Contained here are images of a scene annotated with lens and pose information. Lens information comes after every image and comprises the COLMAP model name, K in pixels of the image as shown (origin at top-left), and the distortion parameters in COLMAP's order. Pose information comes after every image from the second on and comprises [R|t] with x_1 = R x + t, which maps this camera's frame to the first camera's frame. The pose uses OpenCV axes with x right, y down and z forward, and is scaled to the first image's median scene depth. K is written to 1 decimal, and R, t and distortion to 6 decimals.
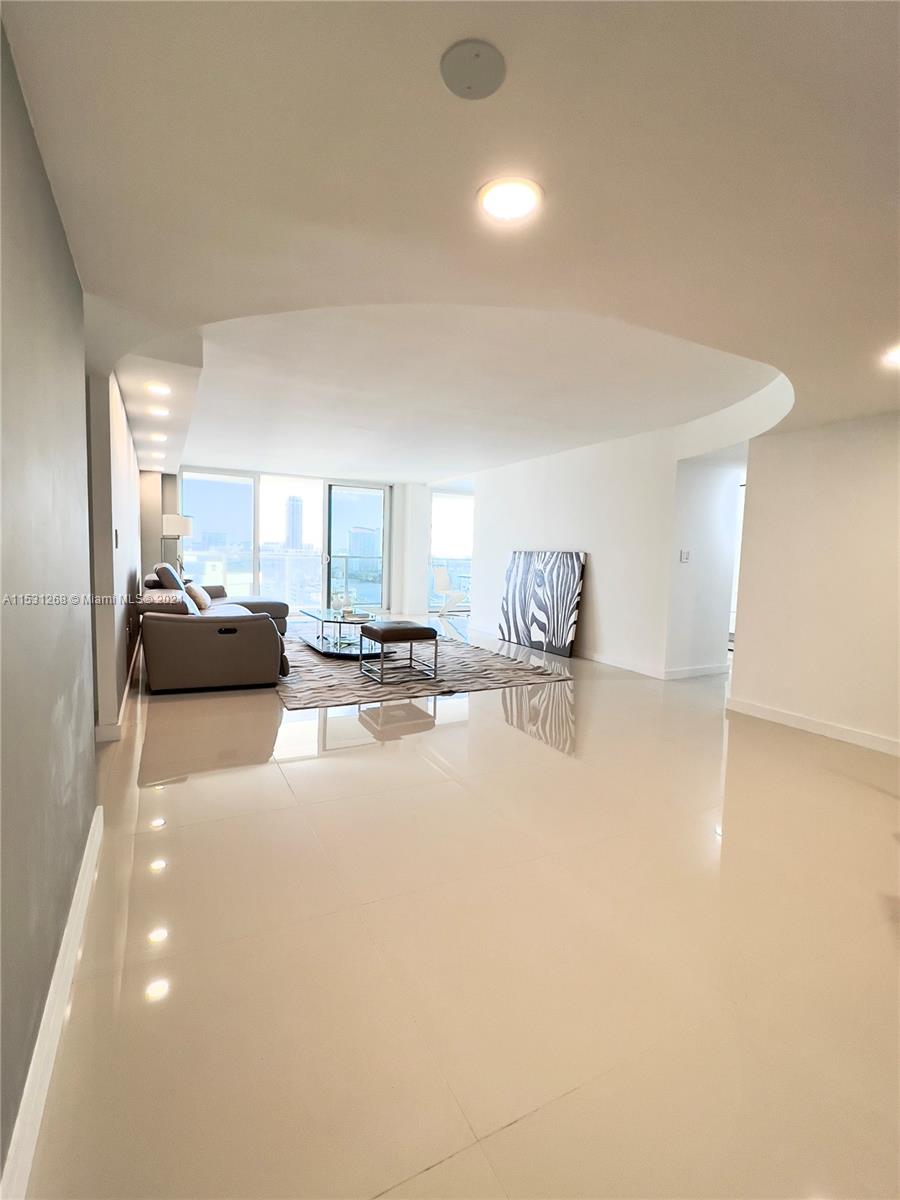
lens RADIAL K [[544.3, 0, 443.3], [0, 544.3, 600.7], [0, 0, 1]] dist [-0.001670, -0.000224]
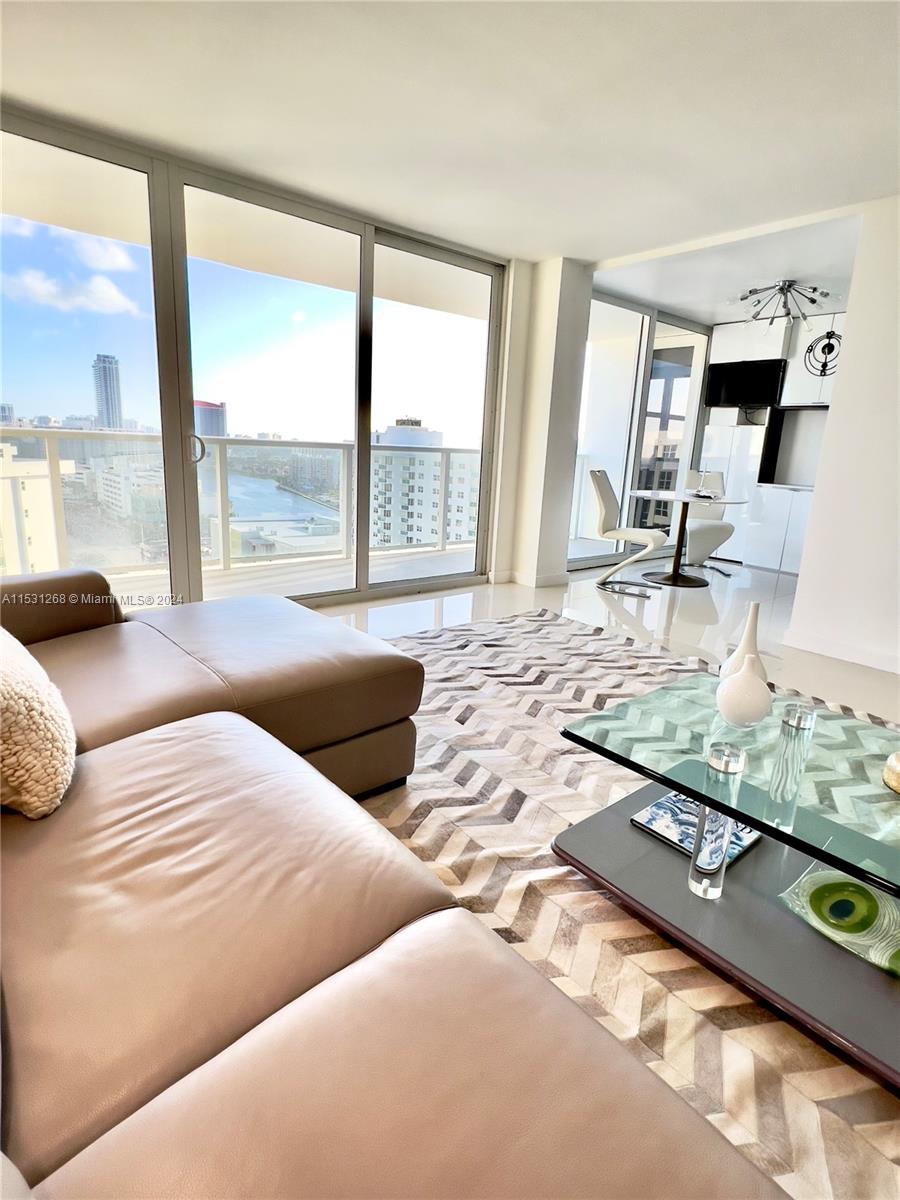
lens RADIAL K [[623.2, 0, 450.0], [0, 623.2, 600.0], [0, 0, 1]] dist [-0.004913, -0.000617]
pose [[0.975934, -0.034943, 0.215248, -0.323131], [-0.001456, 0.986011, 0.166671, -0.063688], [-0.218061, -0.162973, 0.962231, 0.727590]]
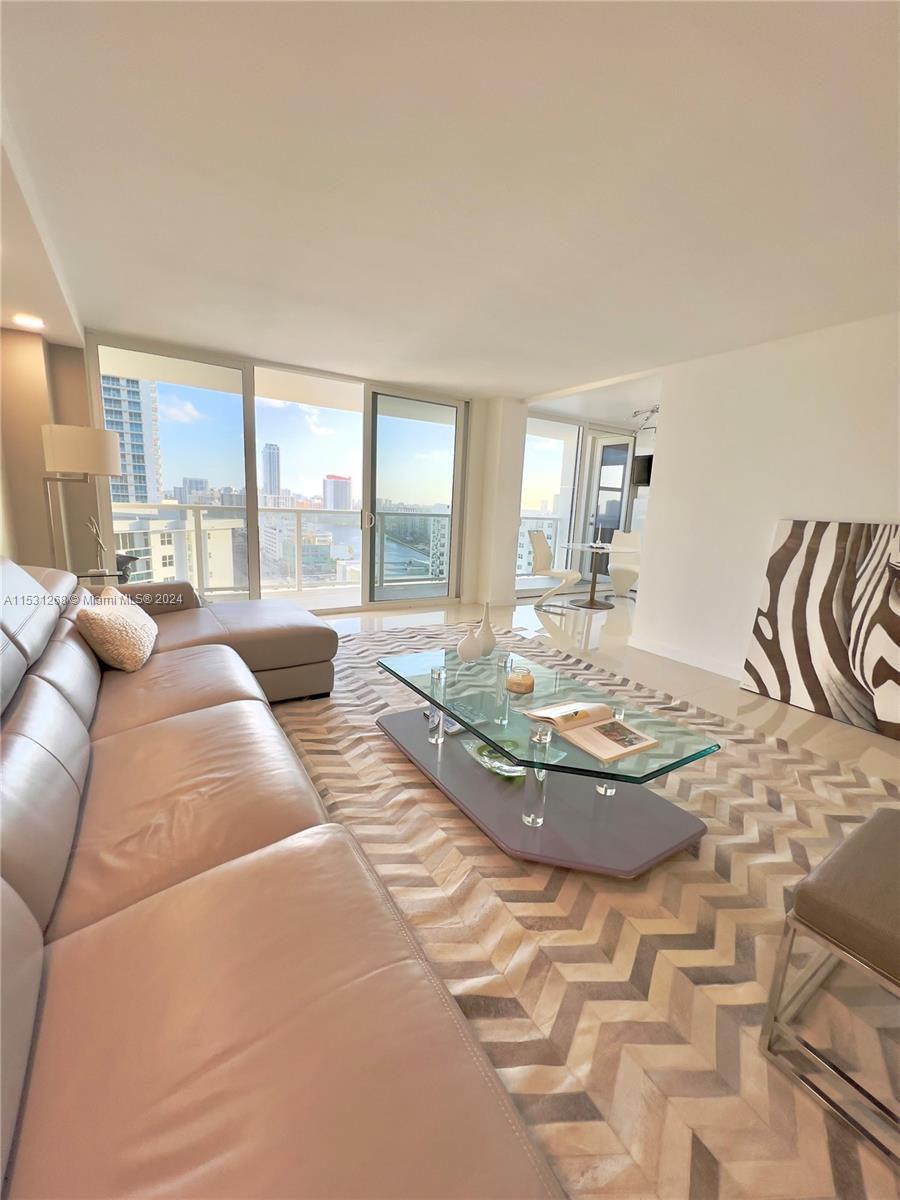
lens RADIAL K [[481.6, 0, 449.5], [0, 481.6, 598.9], [0, 0, 1]] dist [0.001384, 0.000009]
pose [[0.996634, 0.001212, 0.081969, -0.218806], [-0.010433, 0.993635, 0.112163, -0.065434], [-0.081311, -0.112640, 0.990303, 0.584116]]
